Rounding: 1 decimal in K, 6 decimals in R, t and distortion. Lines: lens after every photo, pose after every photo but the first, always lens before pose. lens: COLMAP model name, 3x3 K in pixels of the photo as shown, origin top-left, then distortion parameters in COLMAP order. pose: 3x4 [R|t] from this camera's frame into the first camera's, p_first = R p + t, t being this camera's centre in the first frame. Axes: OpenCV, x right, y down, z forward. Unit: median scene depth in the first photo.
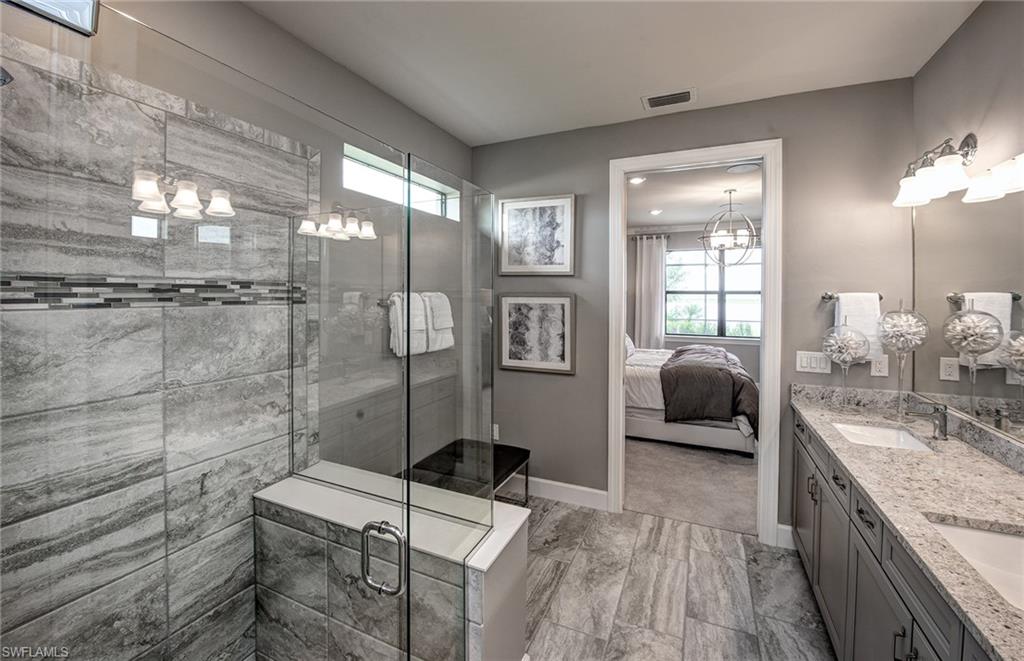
lens RADIAL K [[398.2, 0, 528.0], [0, 398.2, 316.7], [0, 0, 1]] dist [-0.046772, 0.000037]
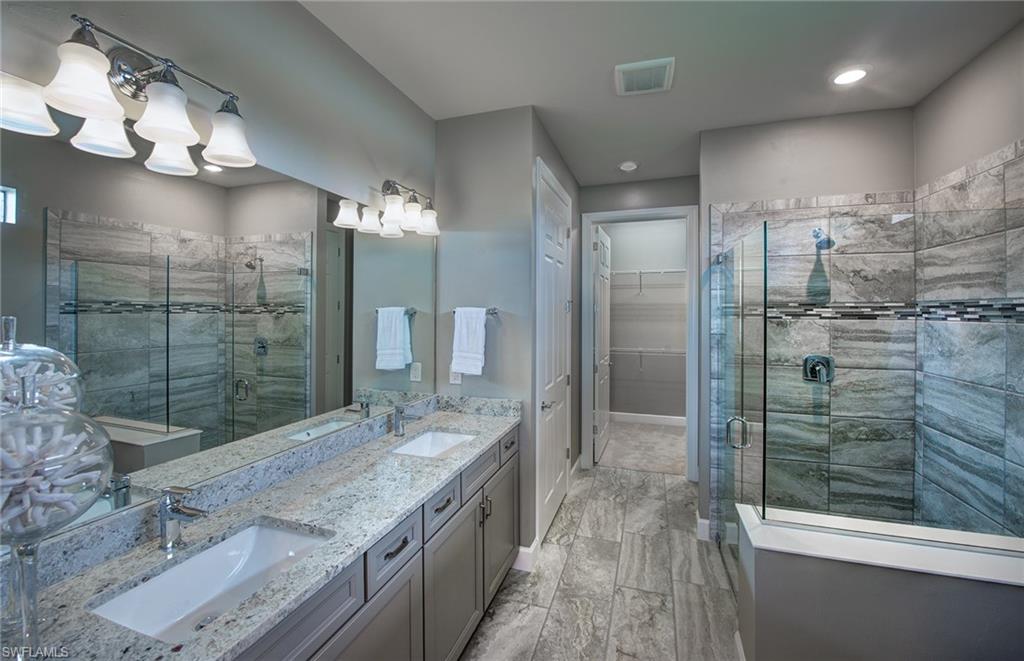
lens RADIAL K [[398.2, 0, 528.0], [0, 398.2, 316.7], [0, 0, 1]] dist [-0.046772, 0.000037]
pose [[-0.995076, 0.001751, -0.099100, 0.751627], [-0.004176, 0.998215, 0.059571, -0.117828], [0.099027, 0.059691, -0.993293, 2.191989]]
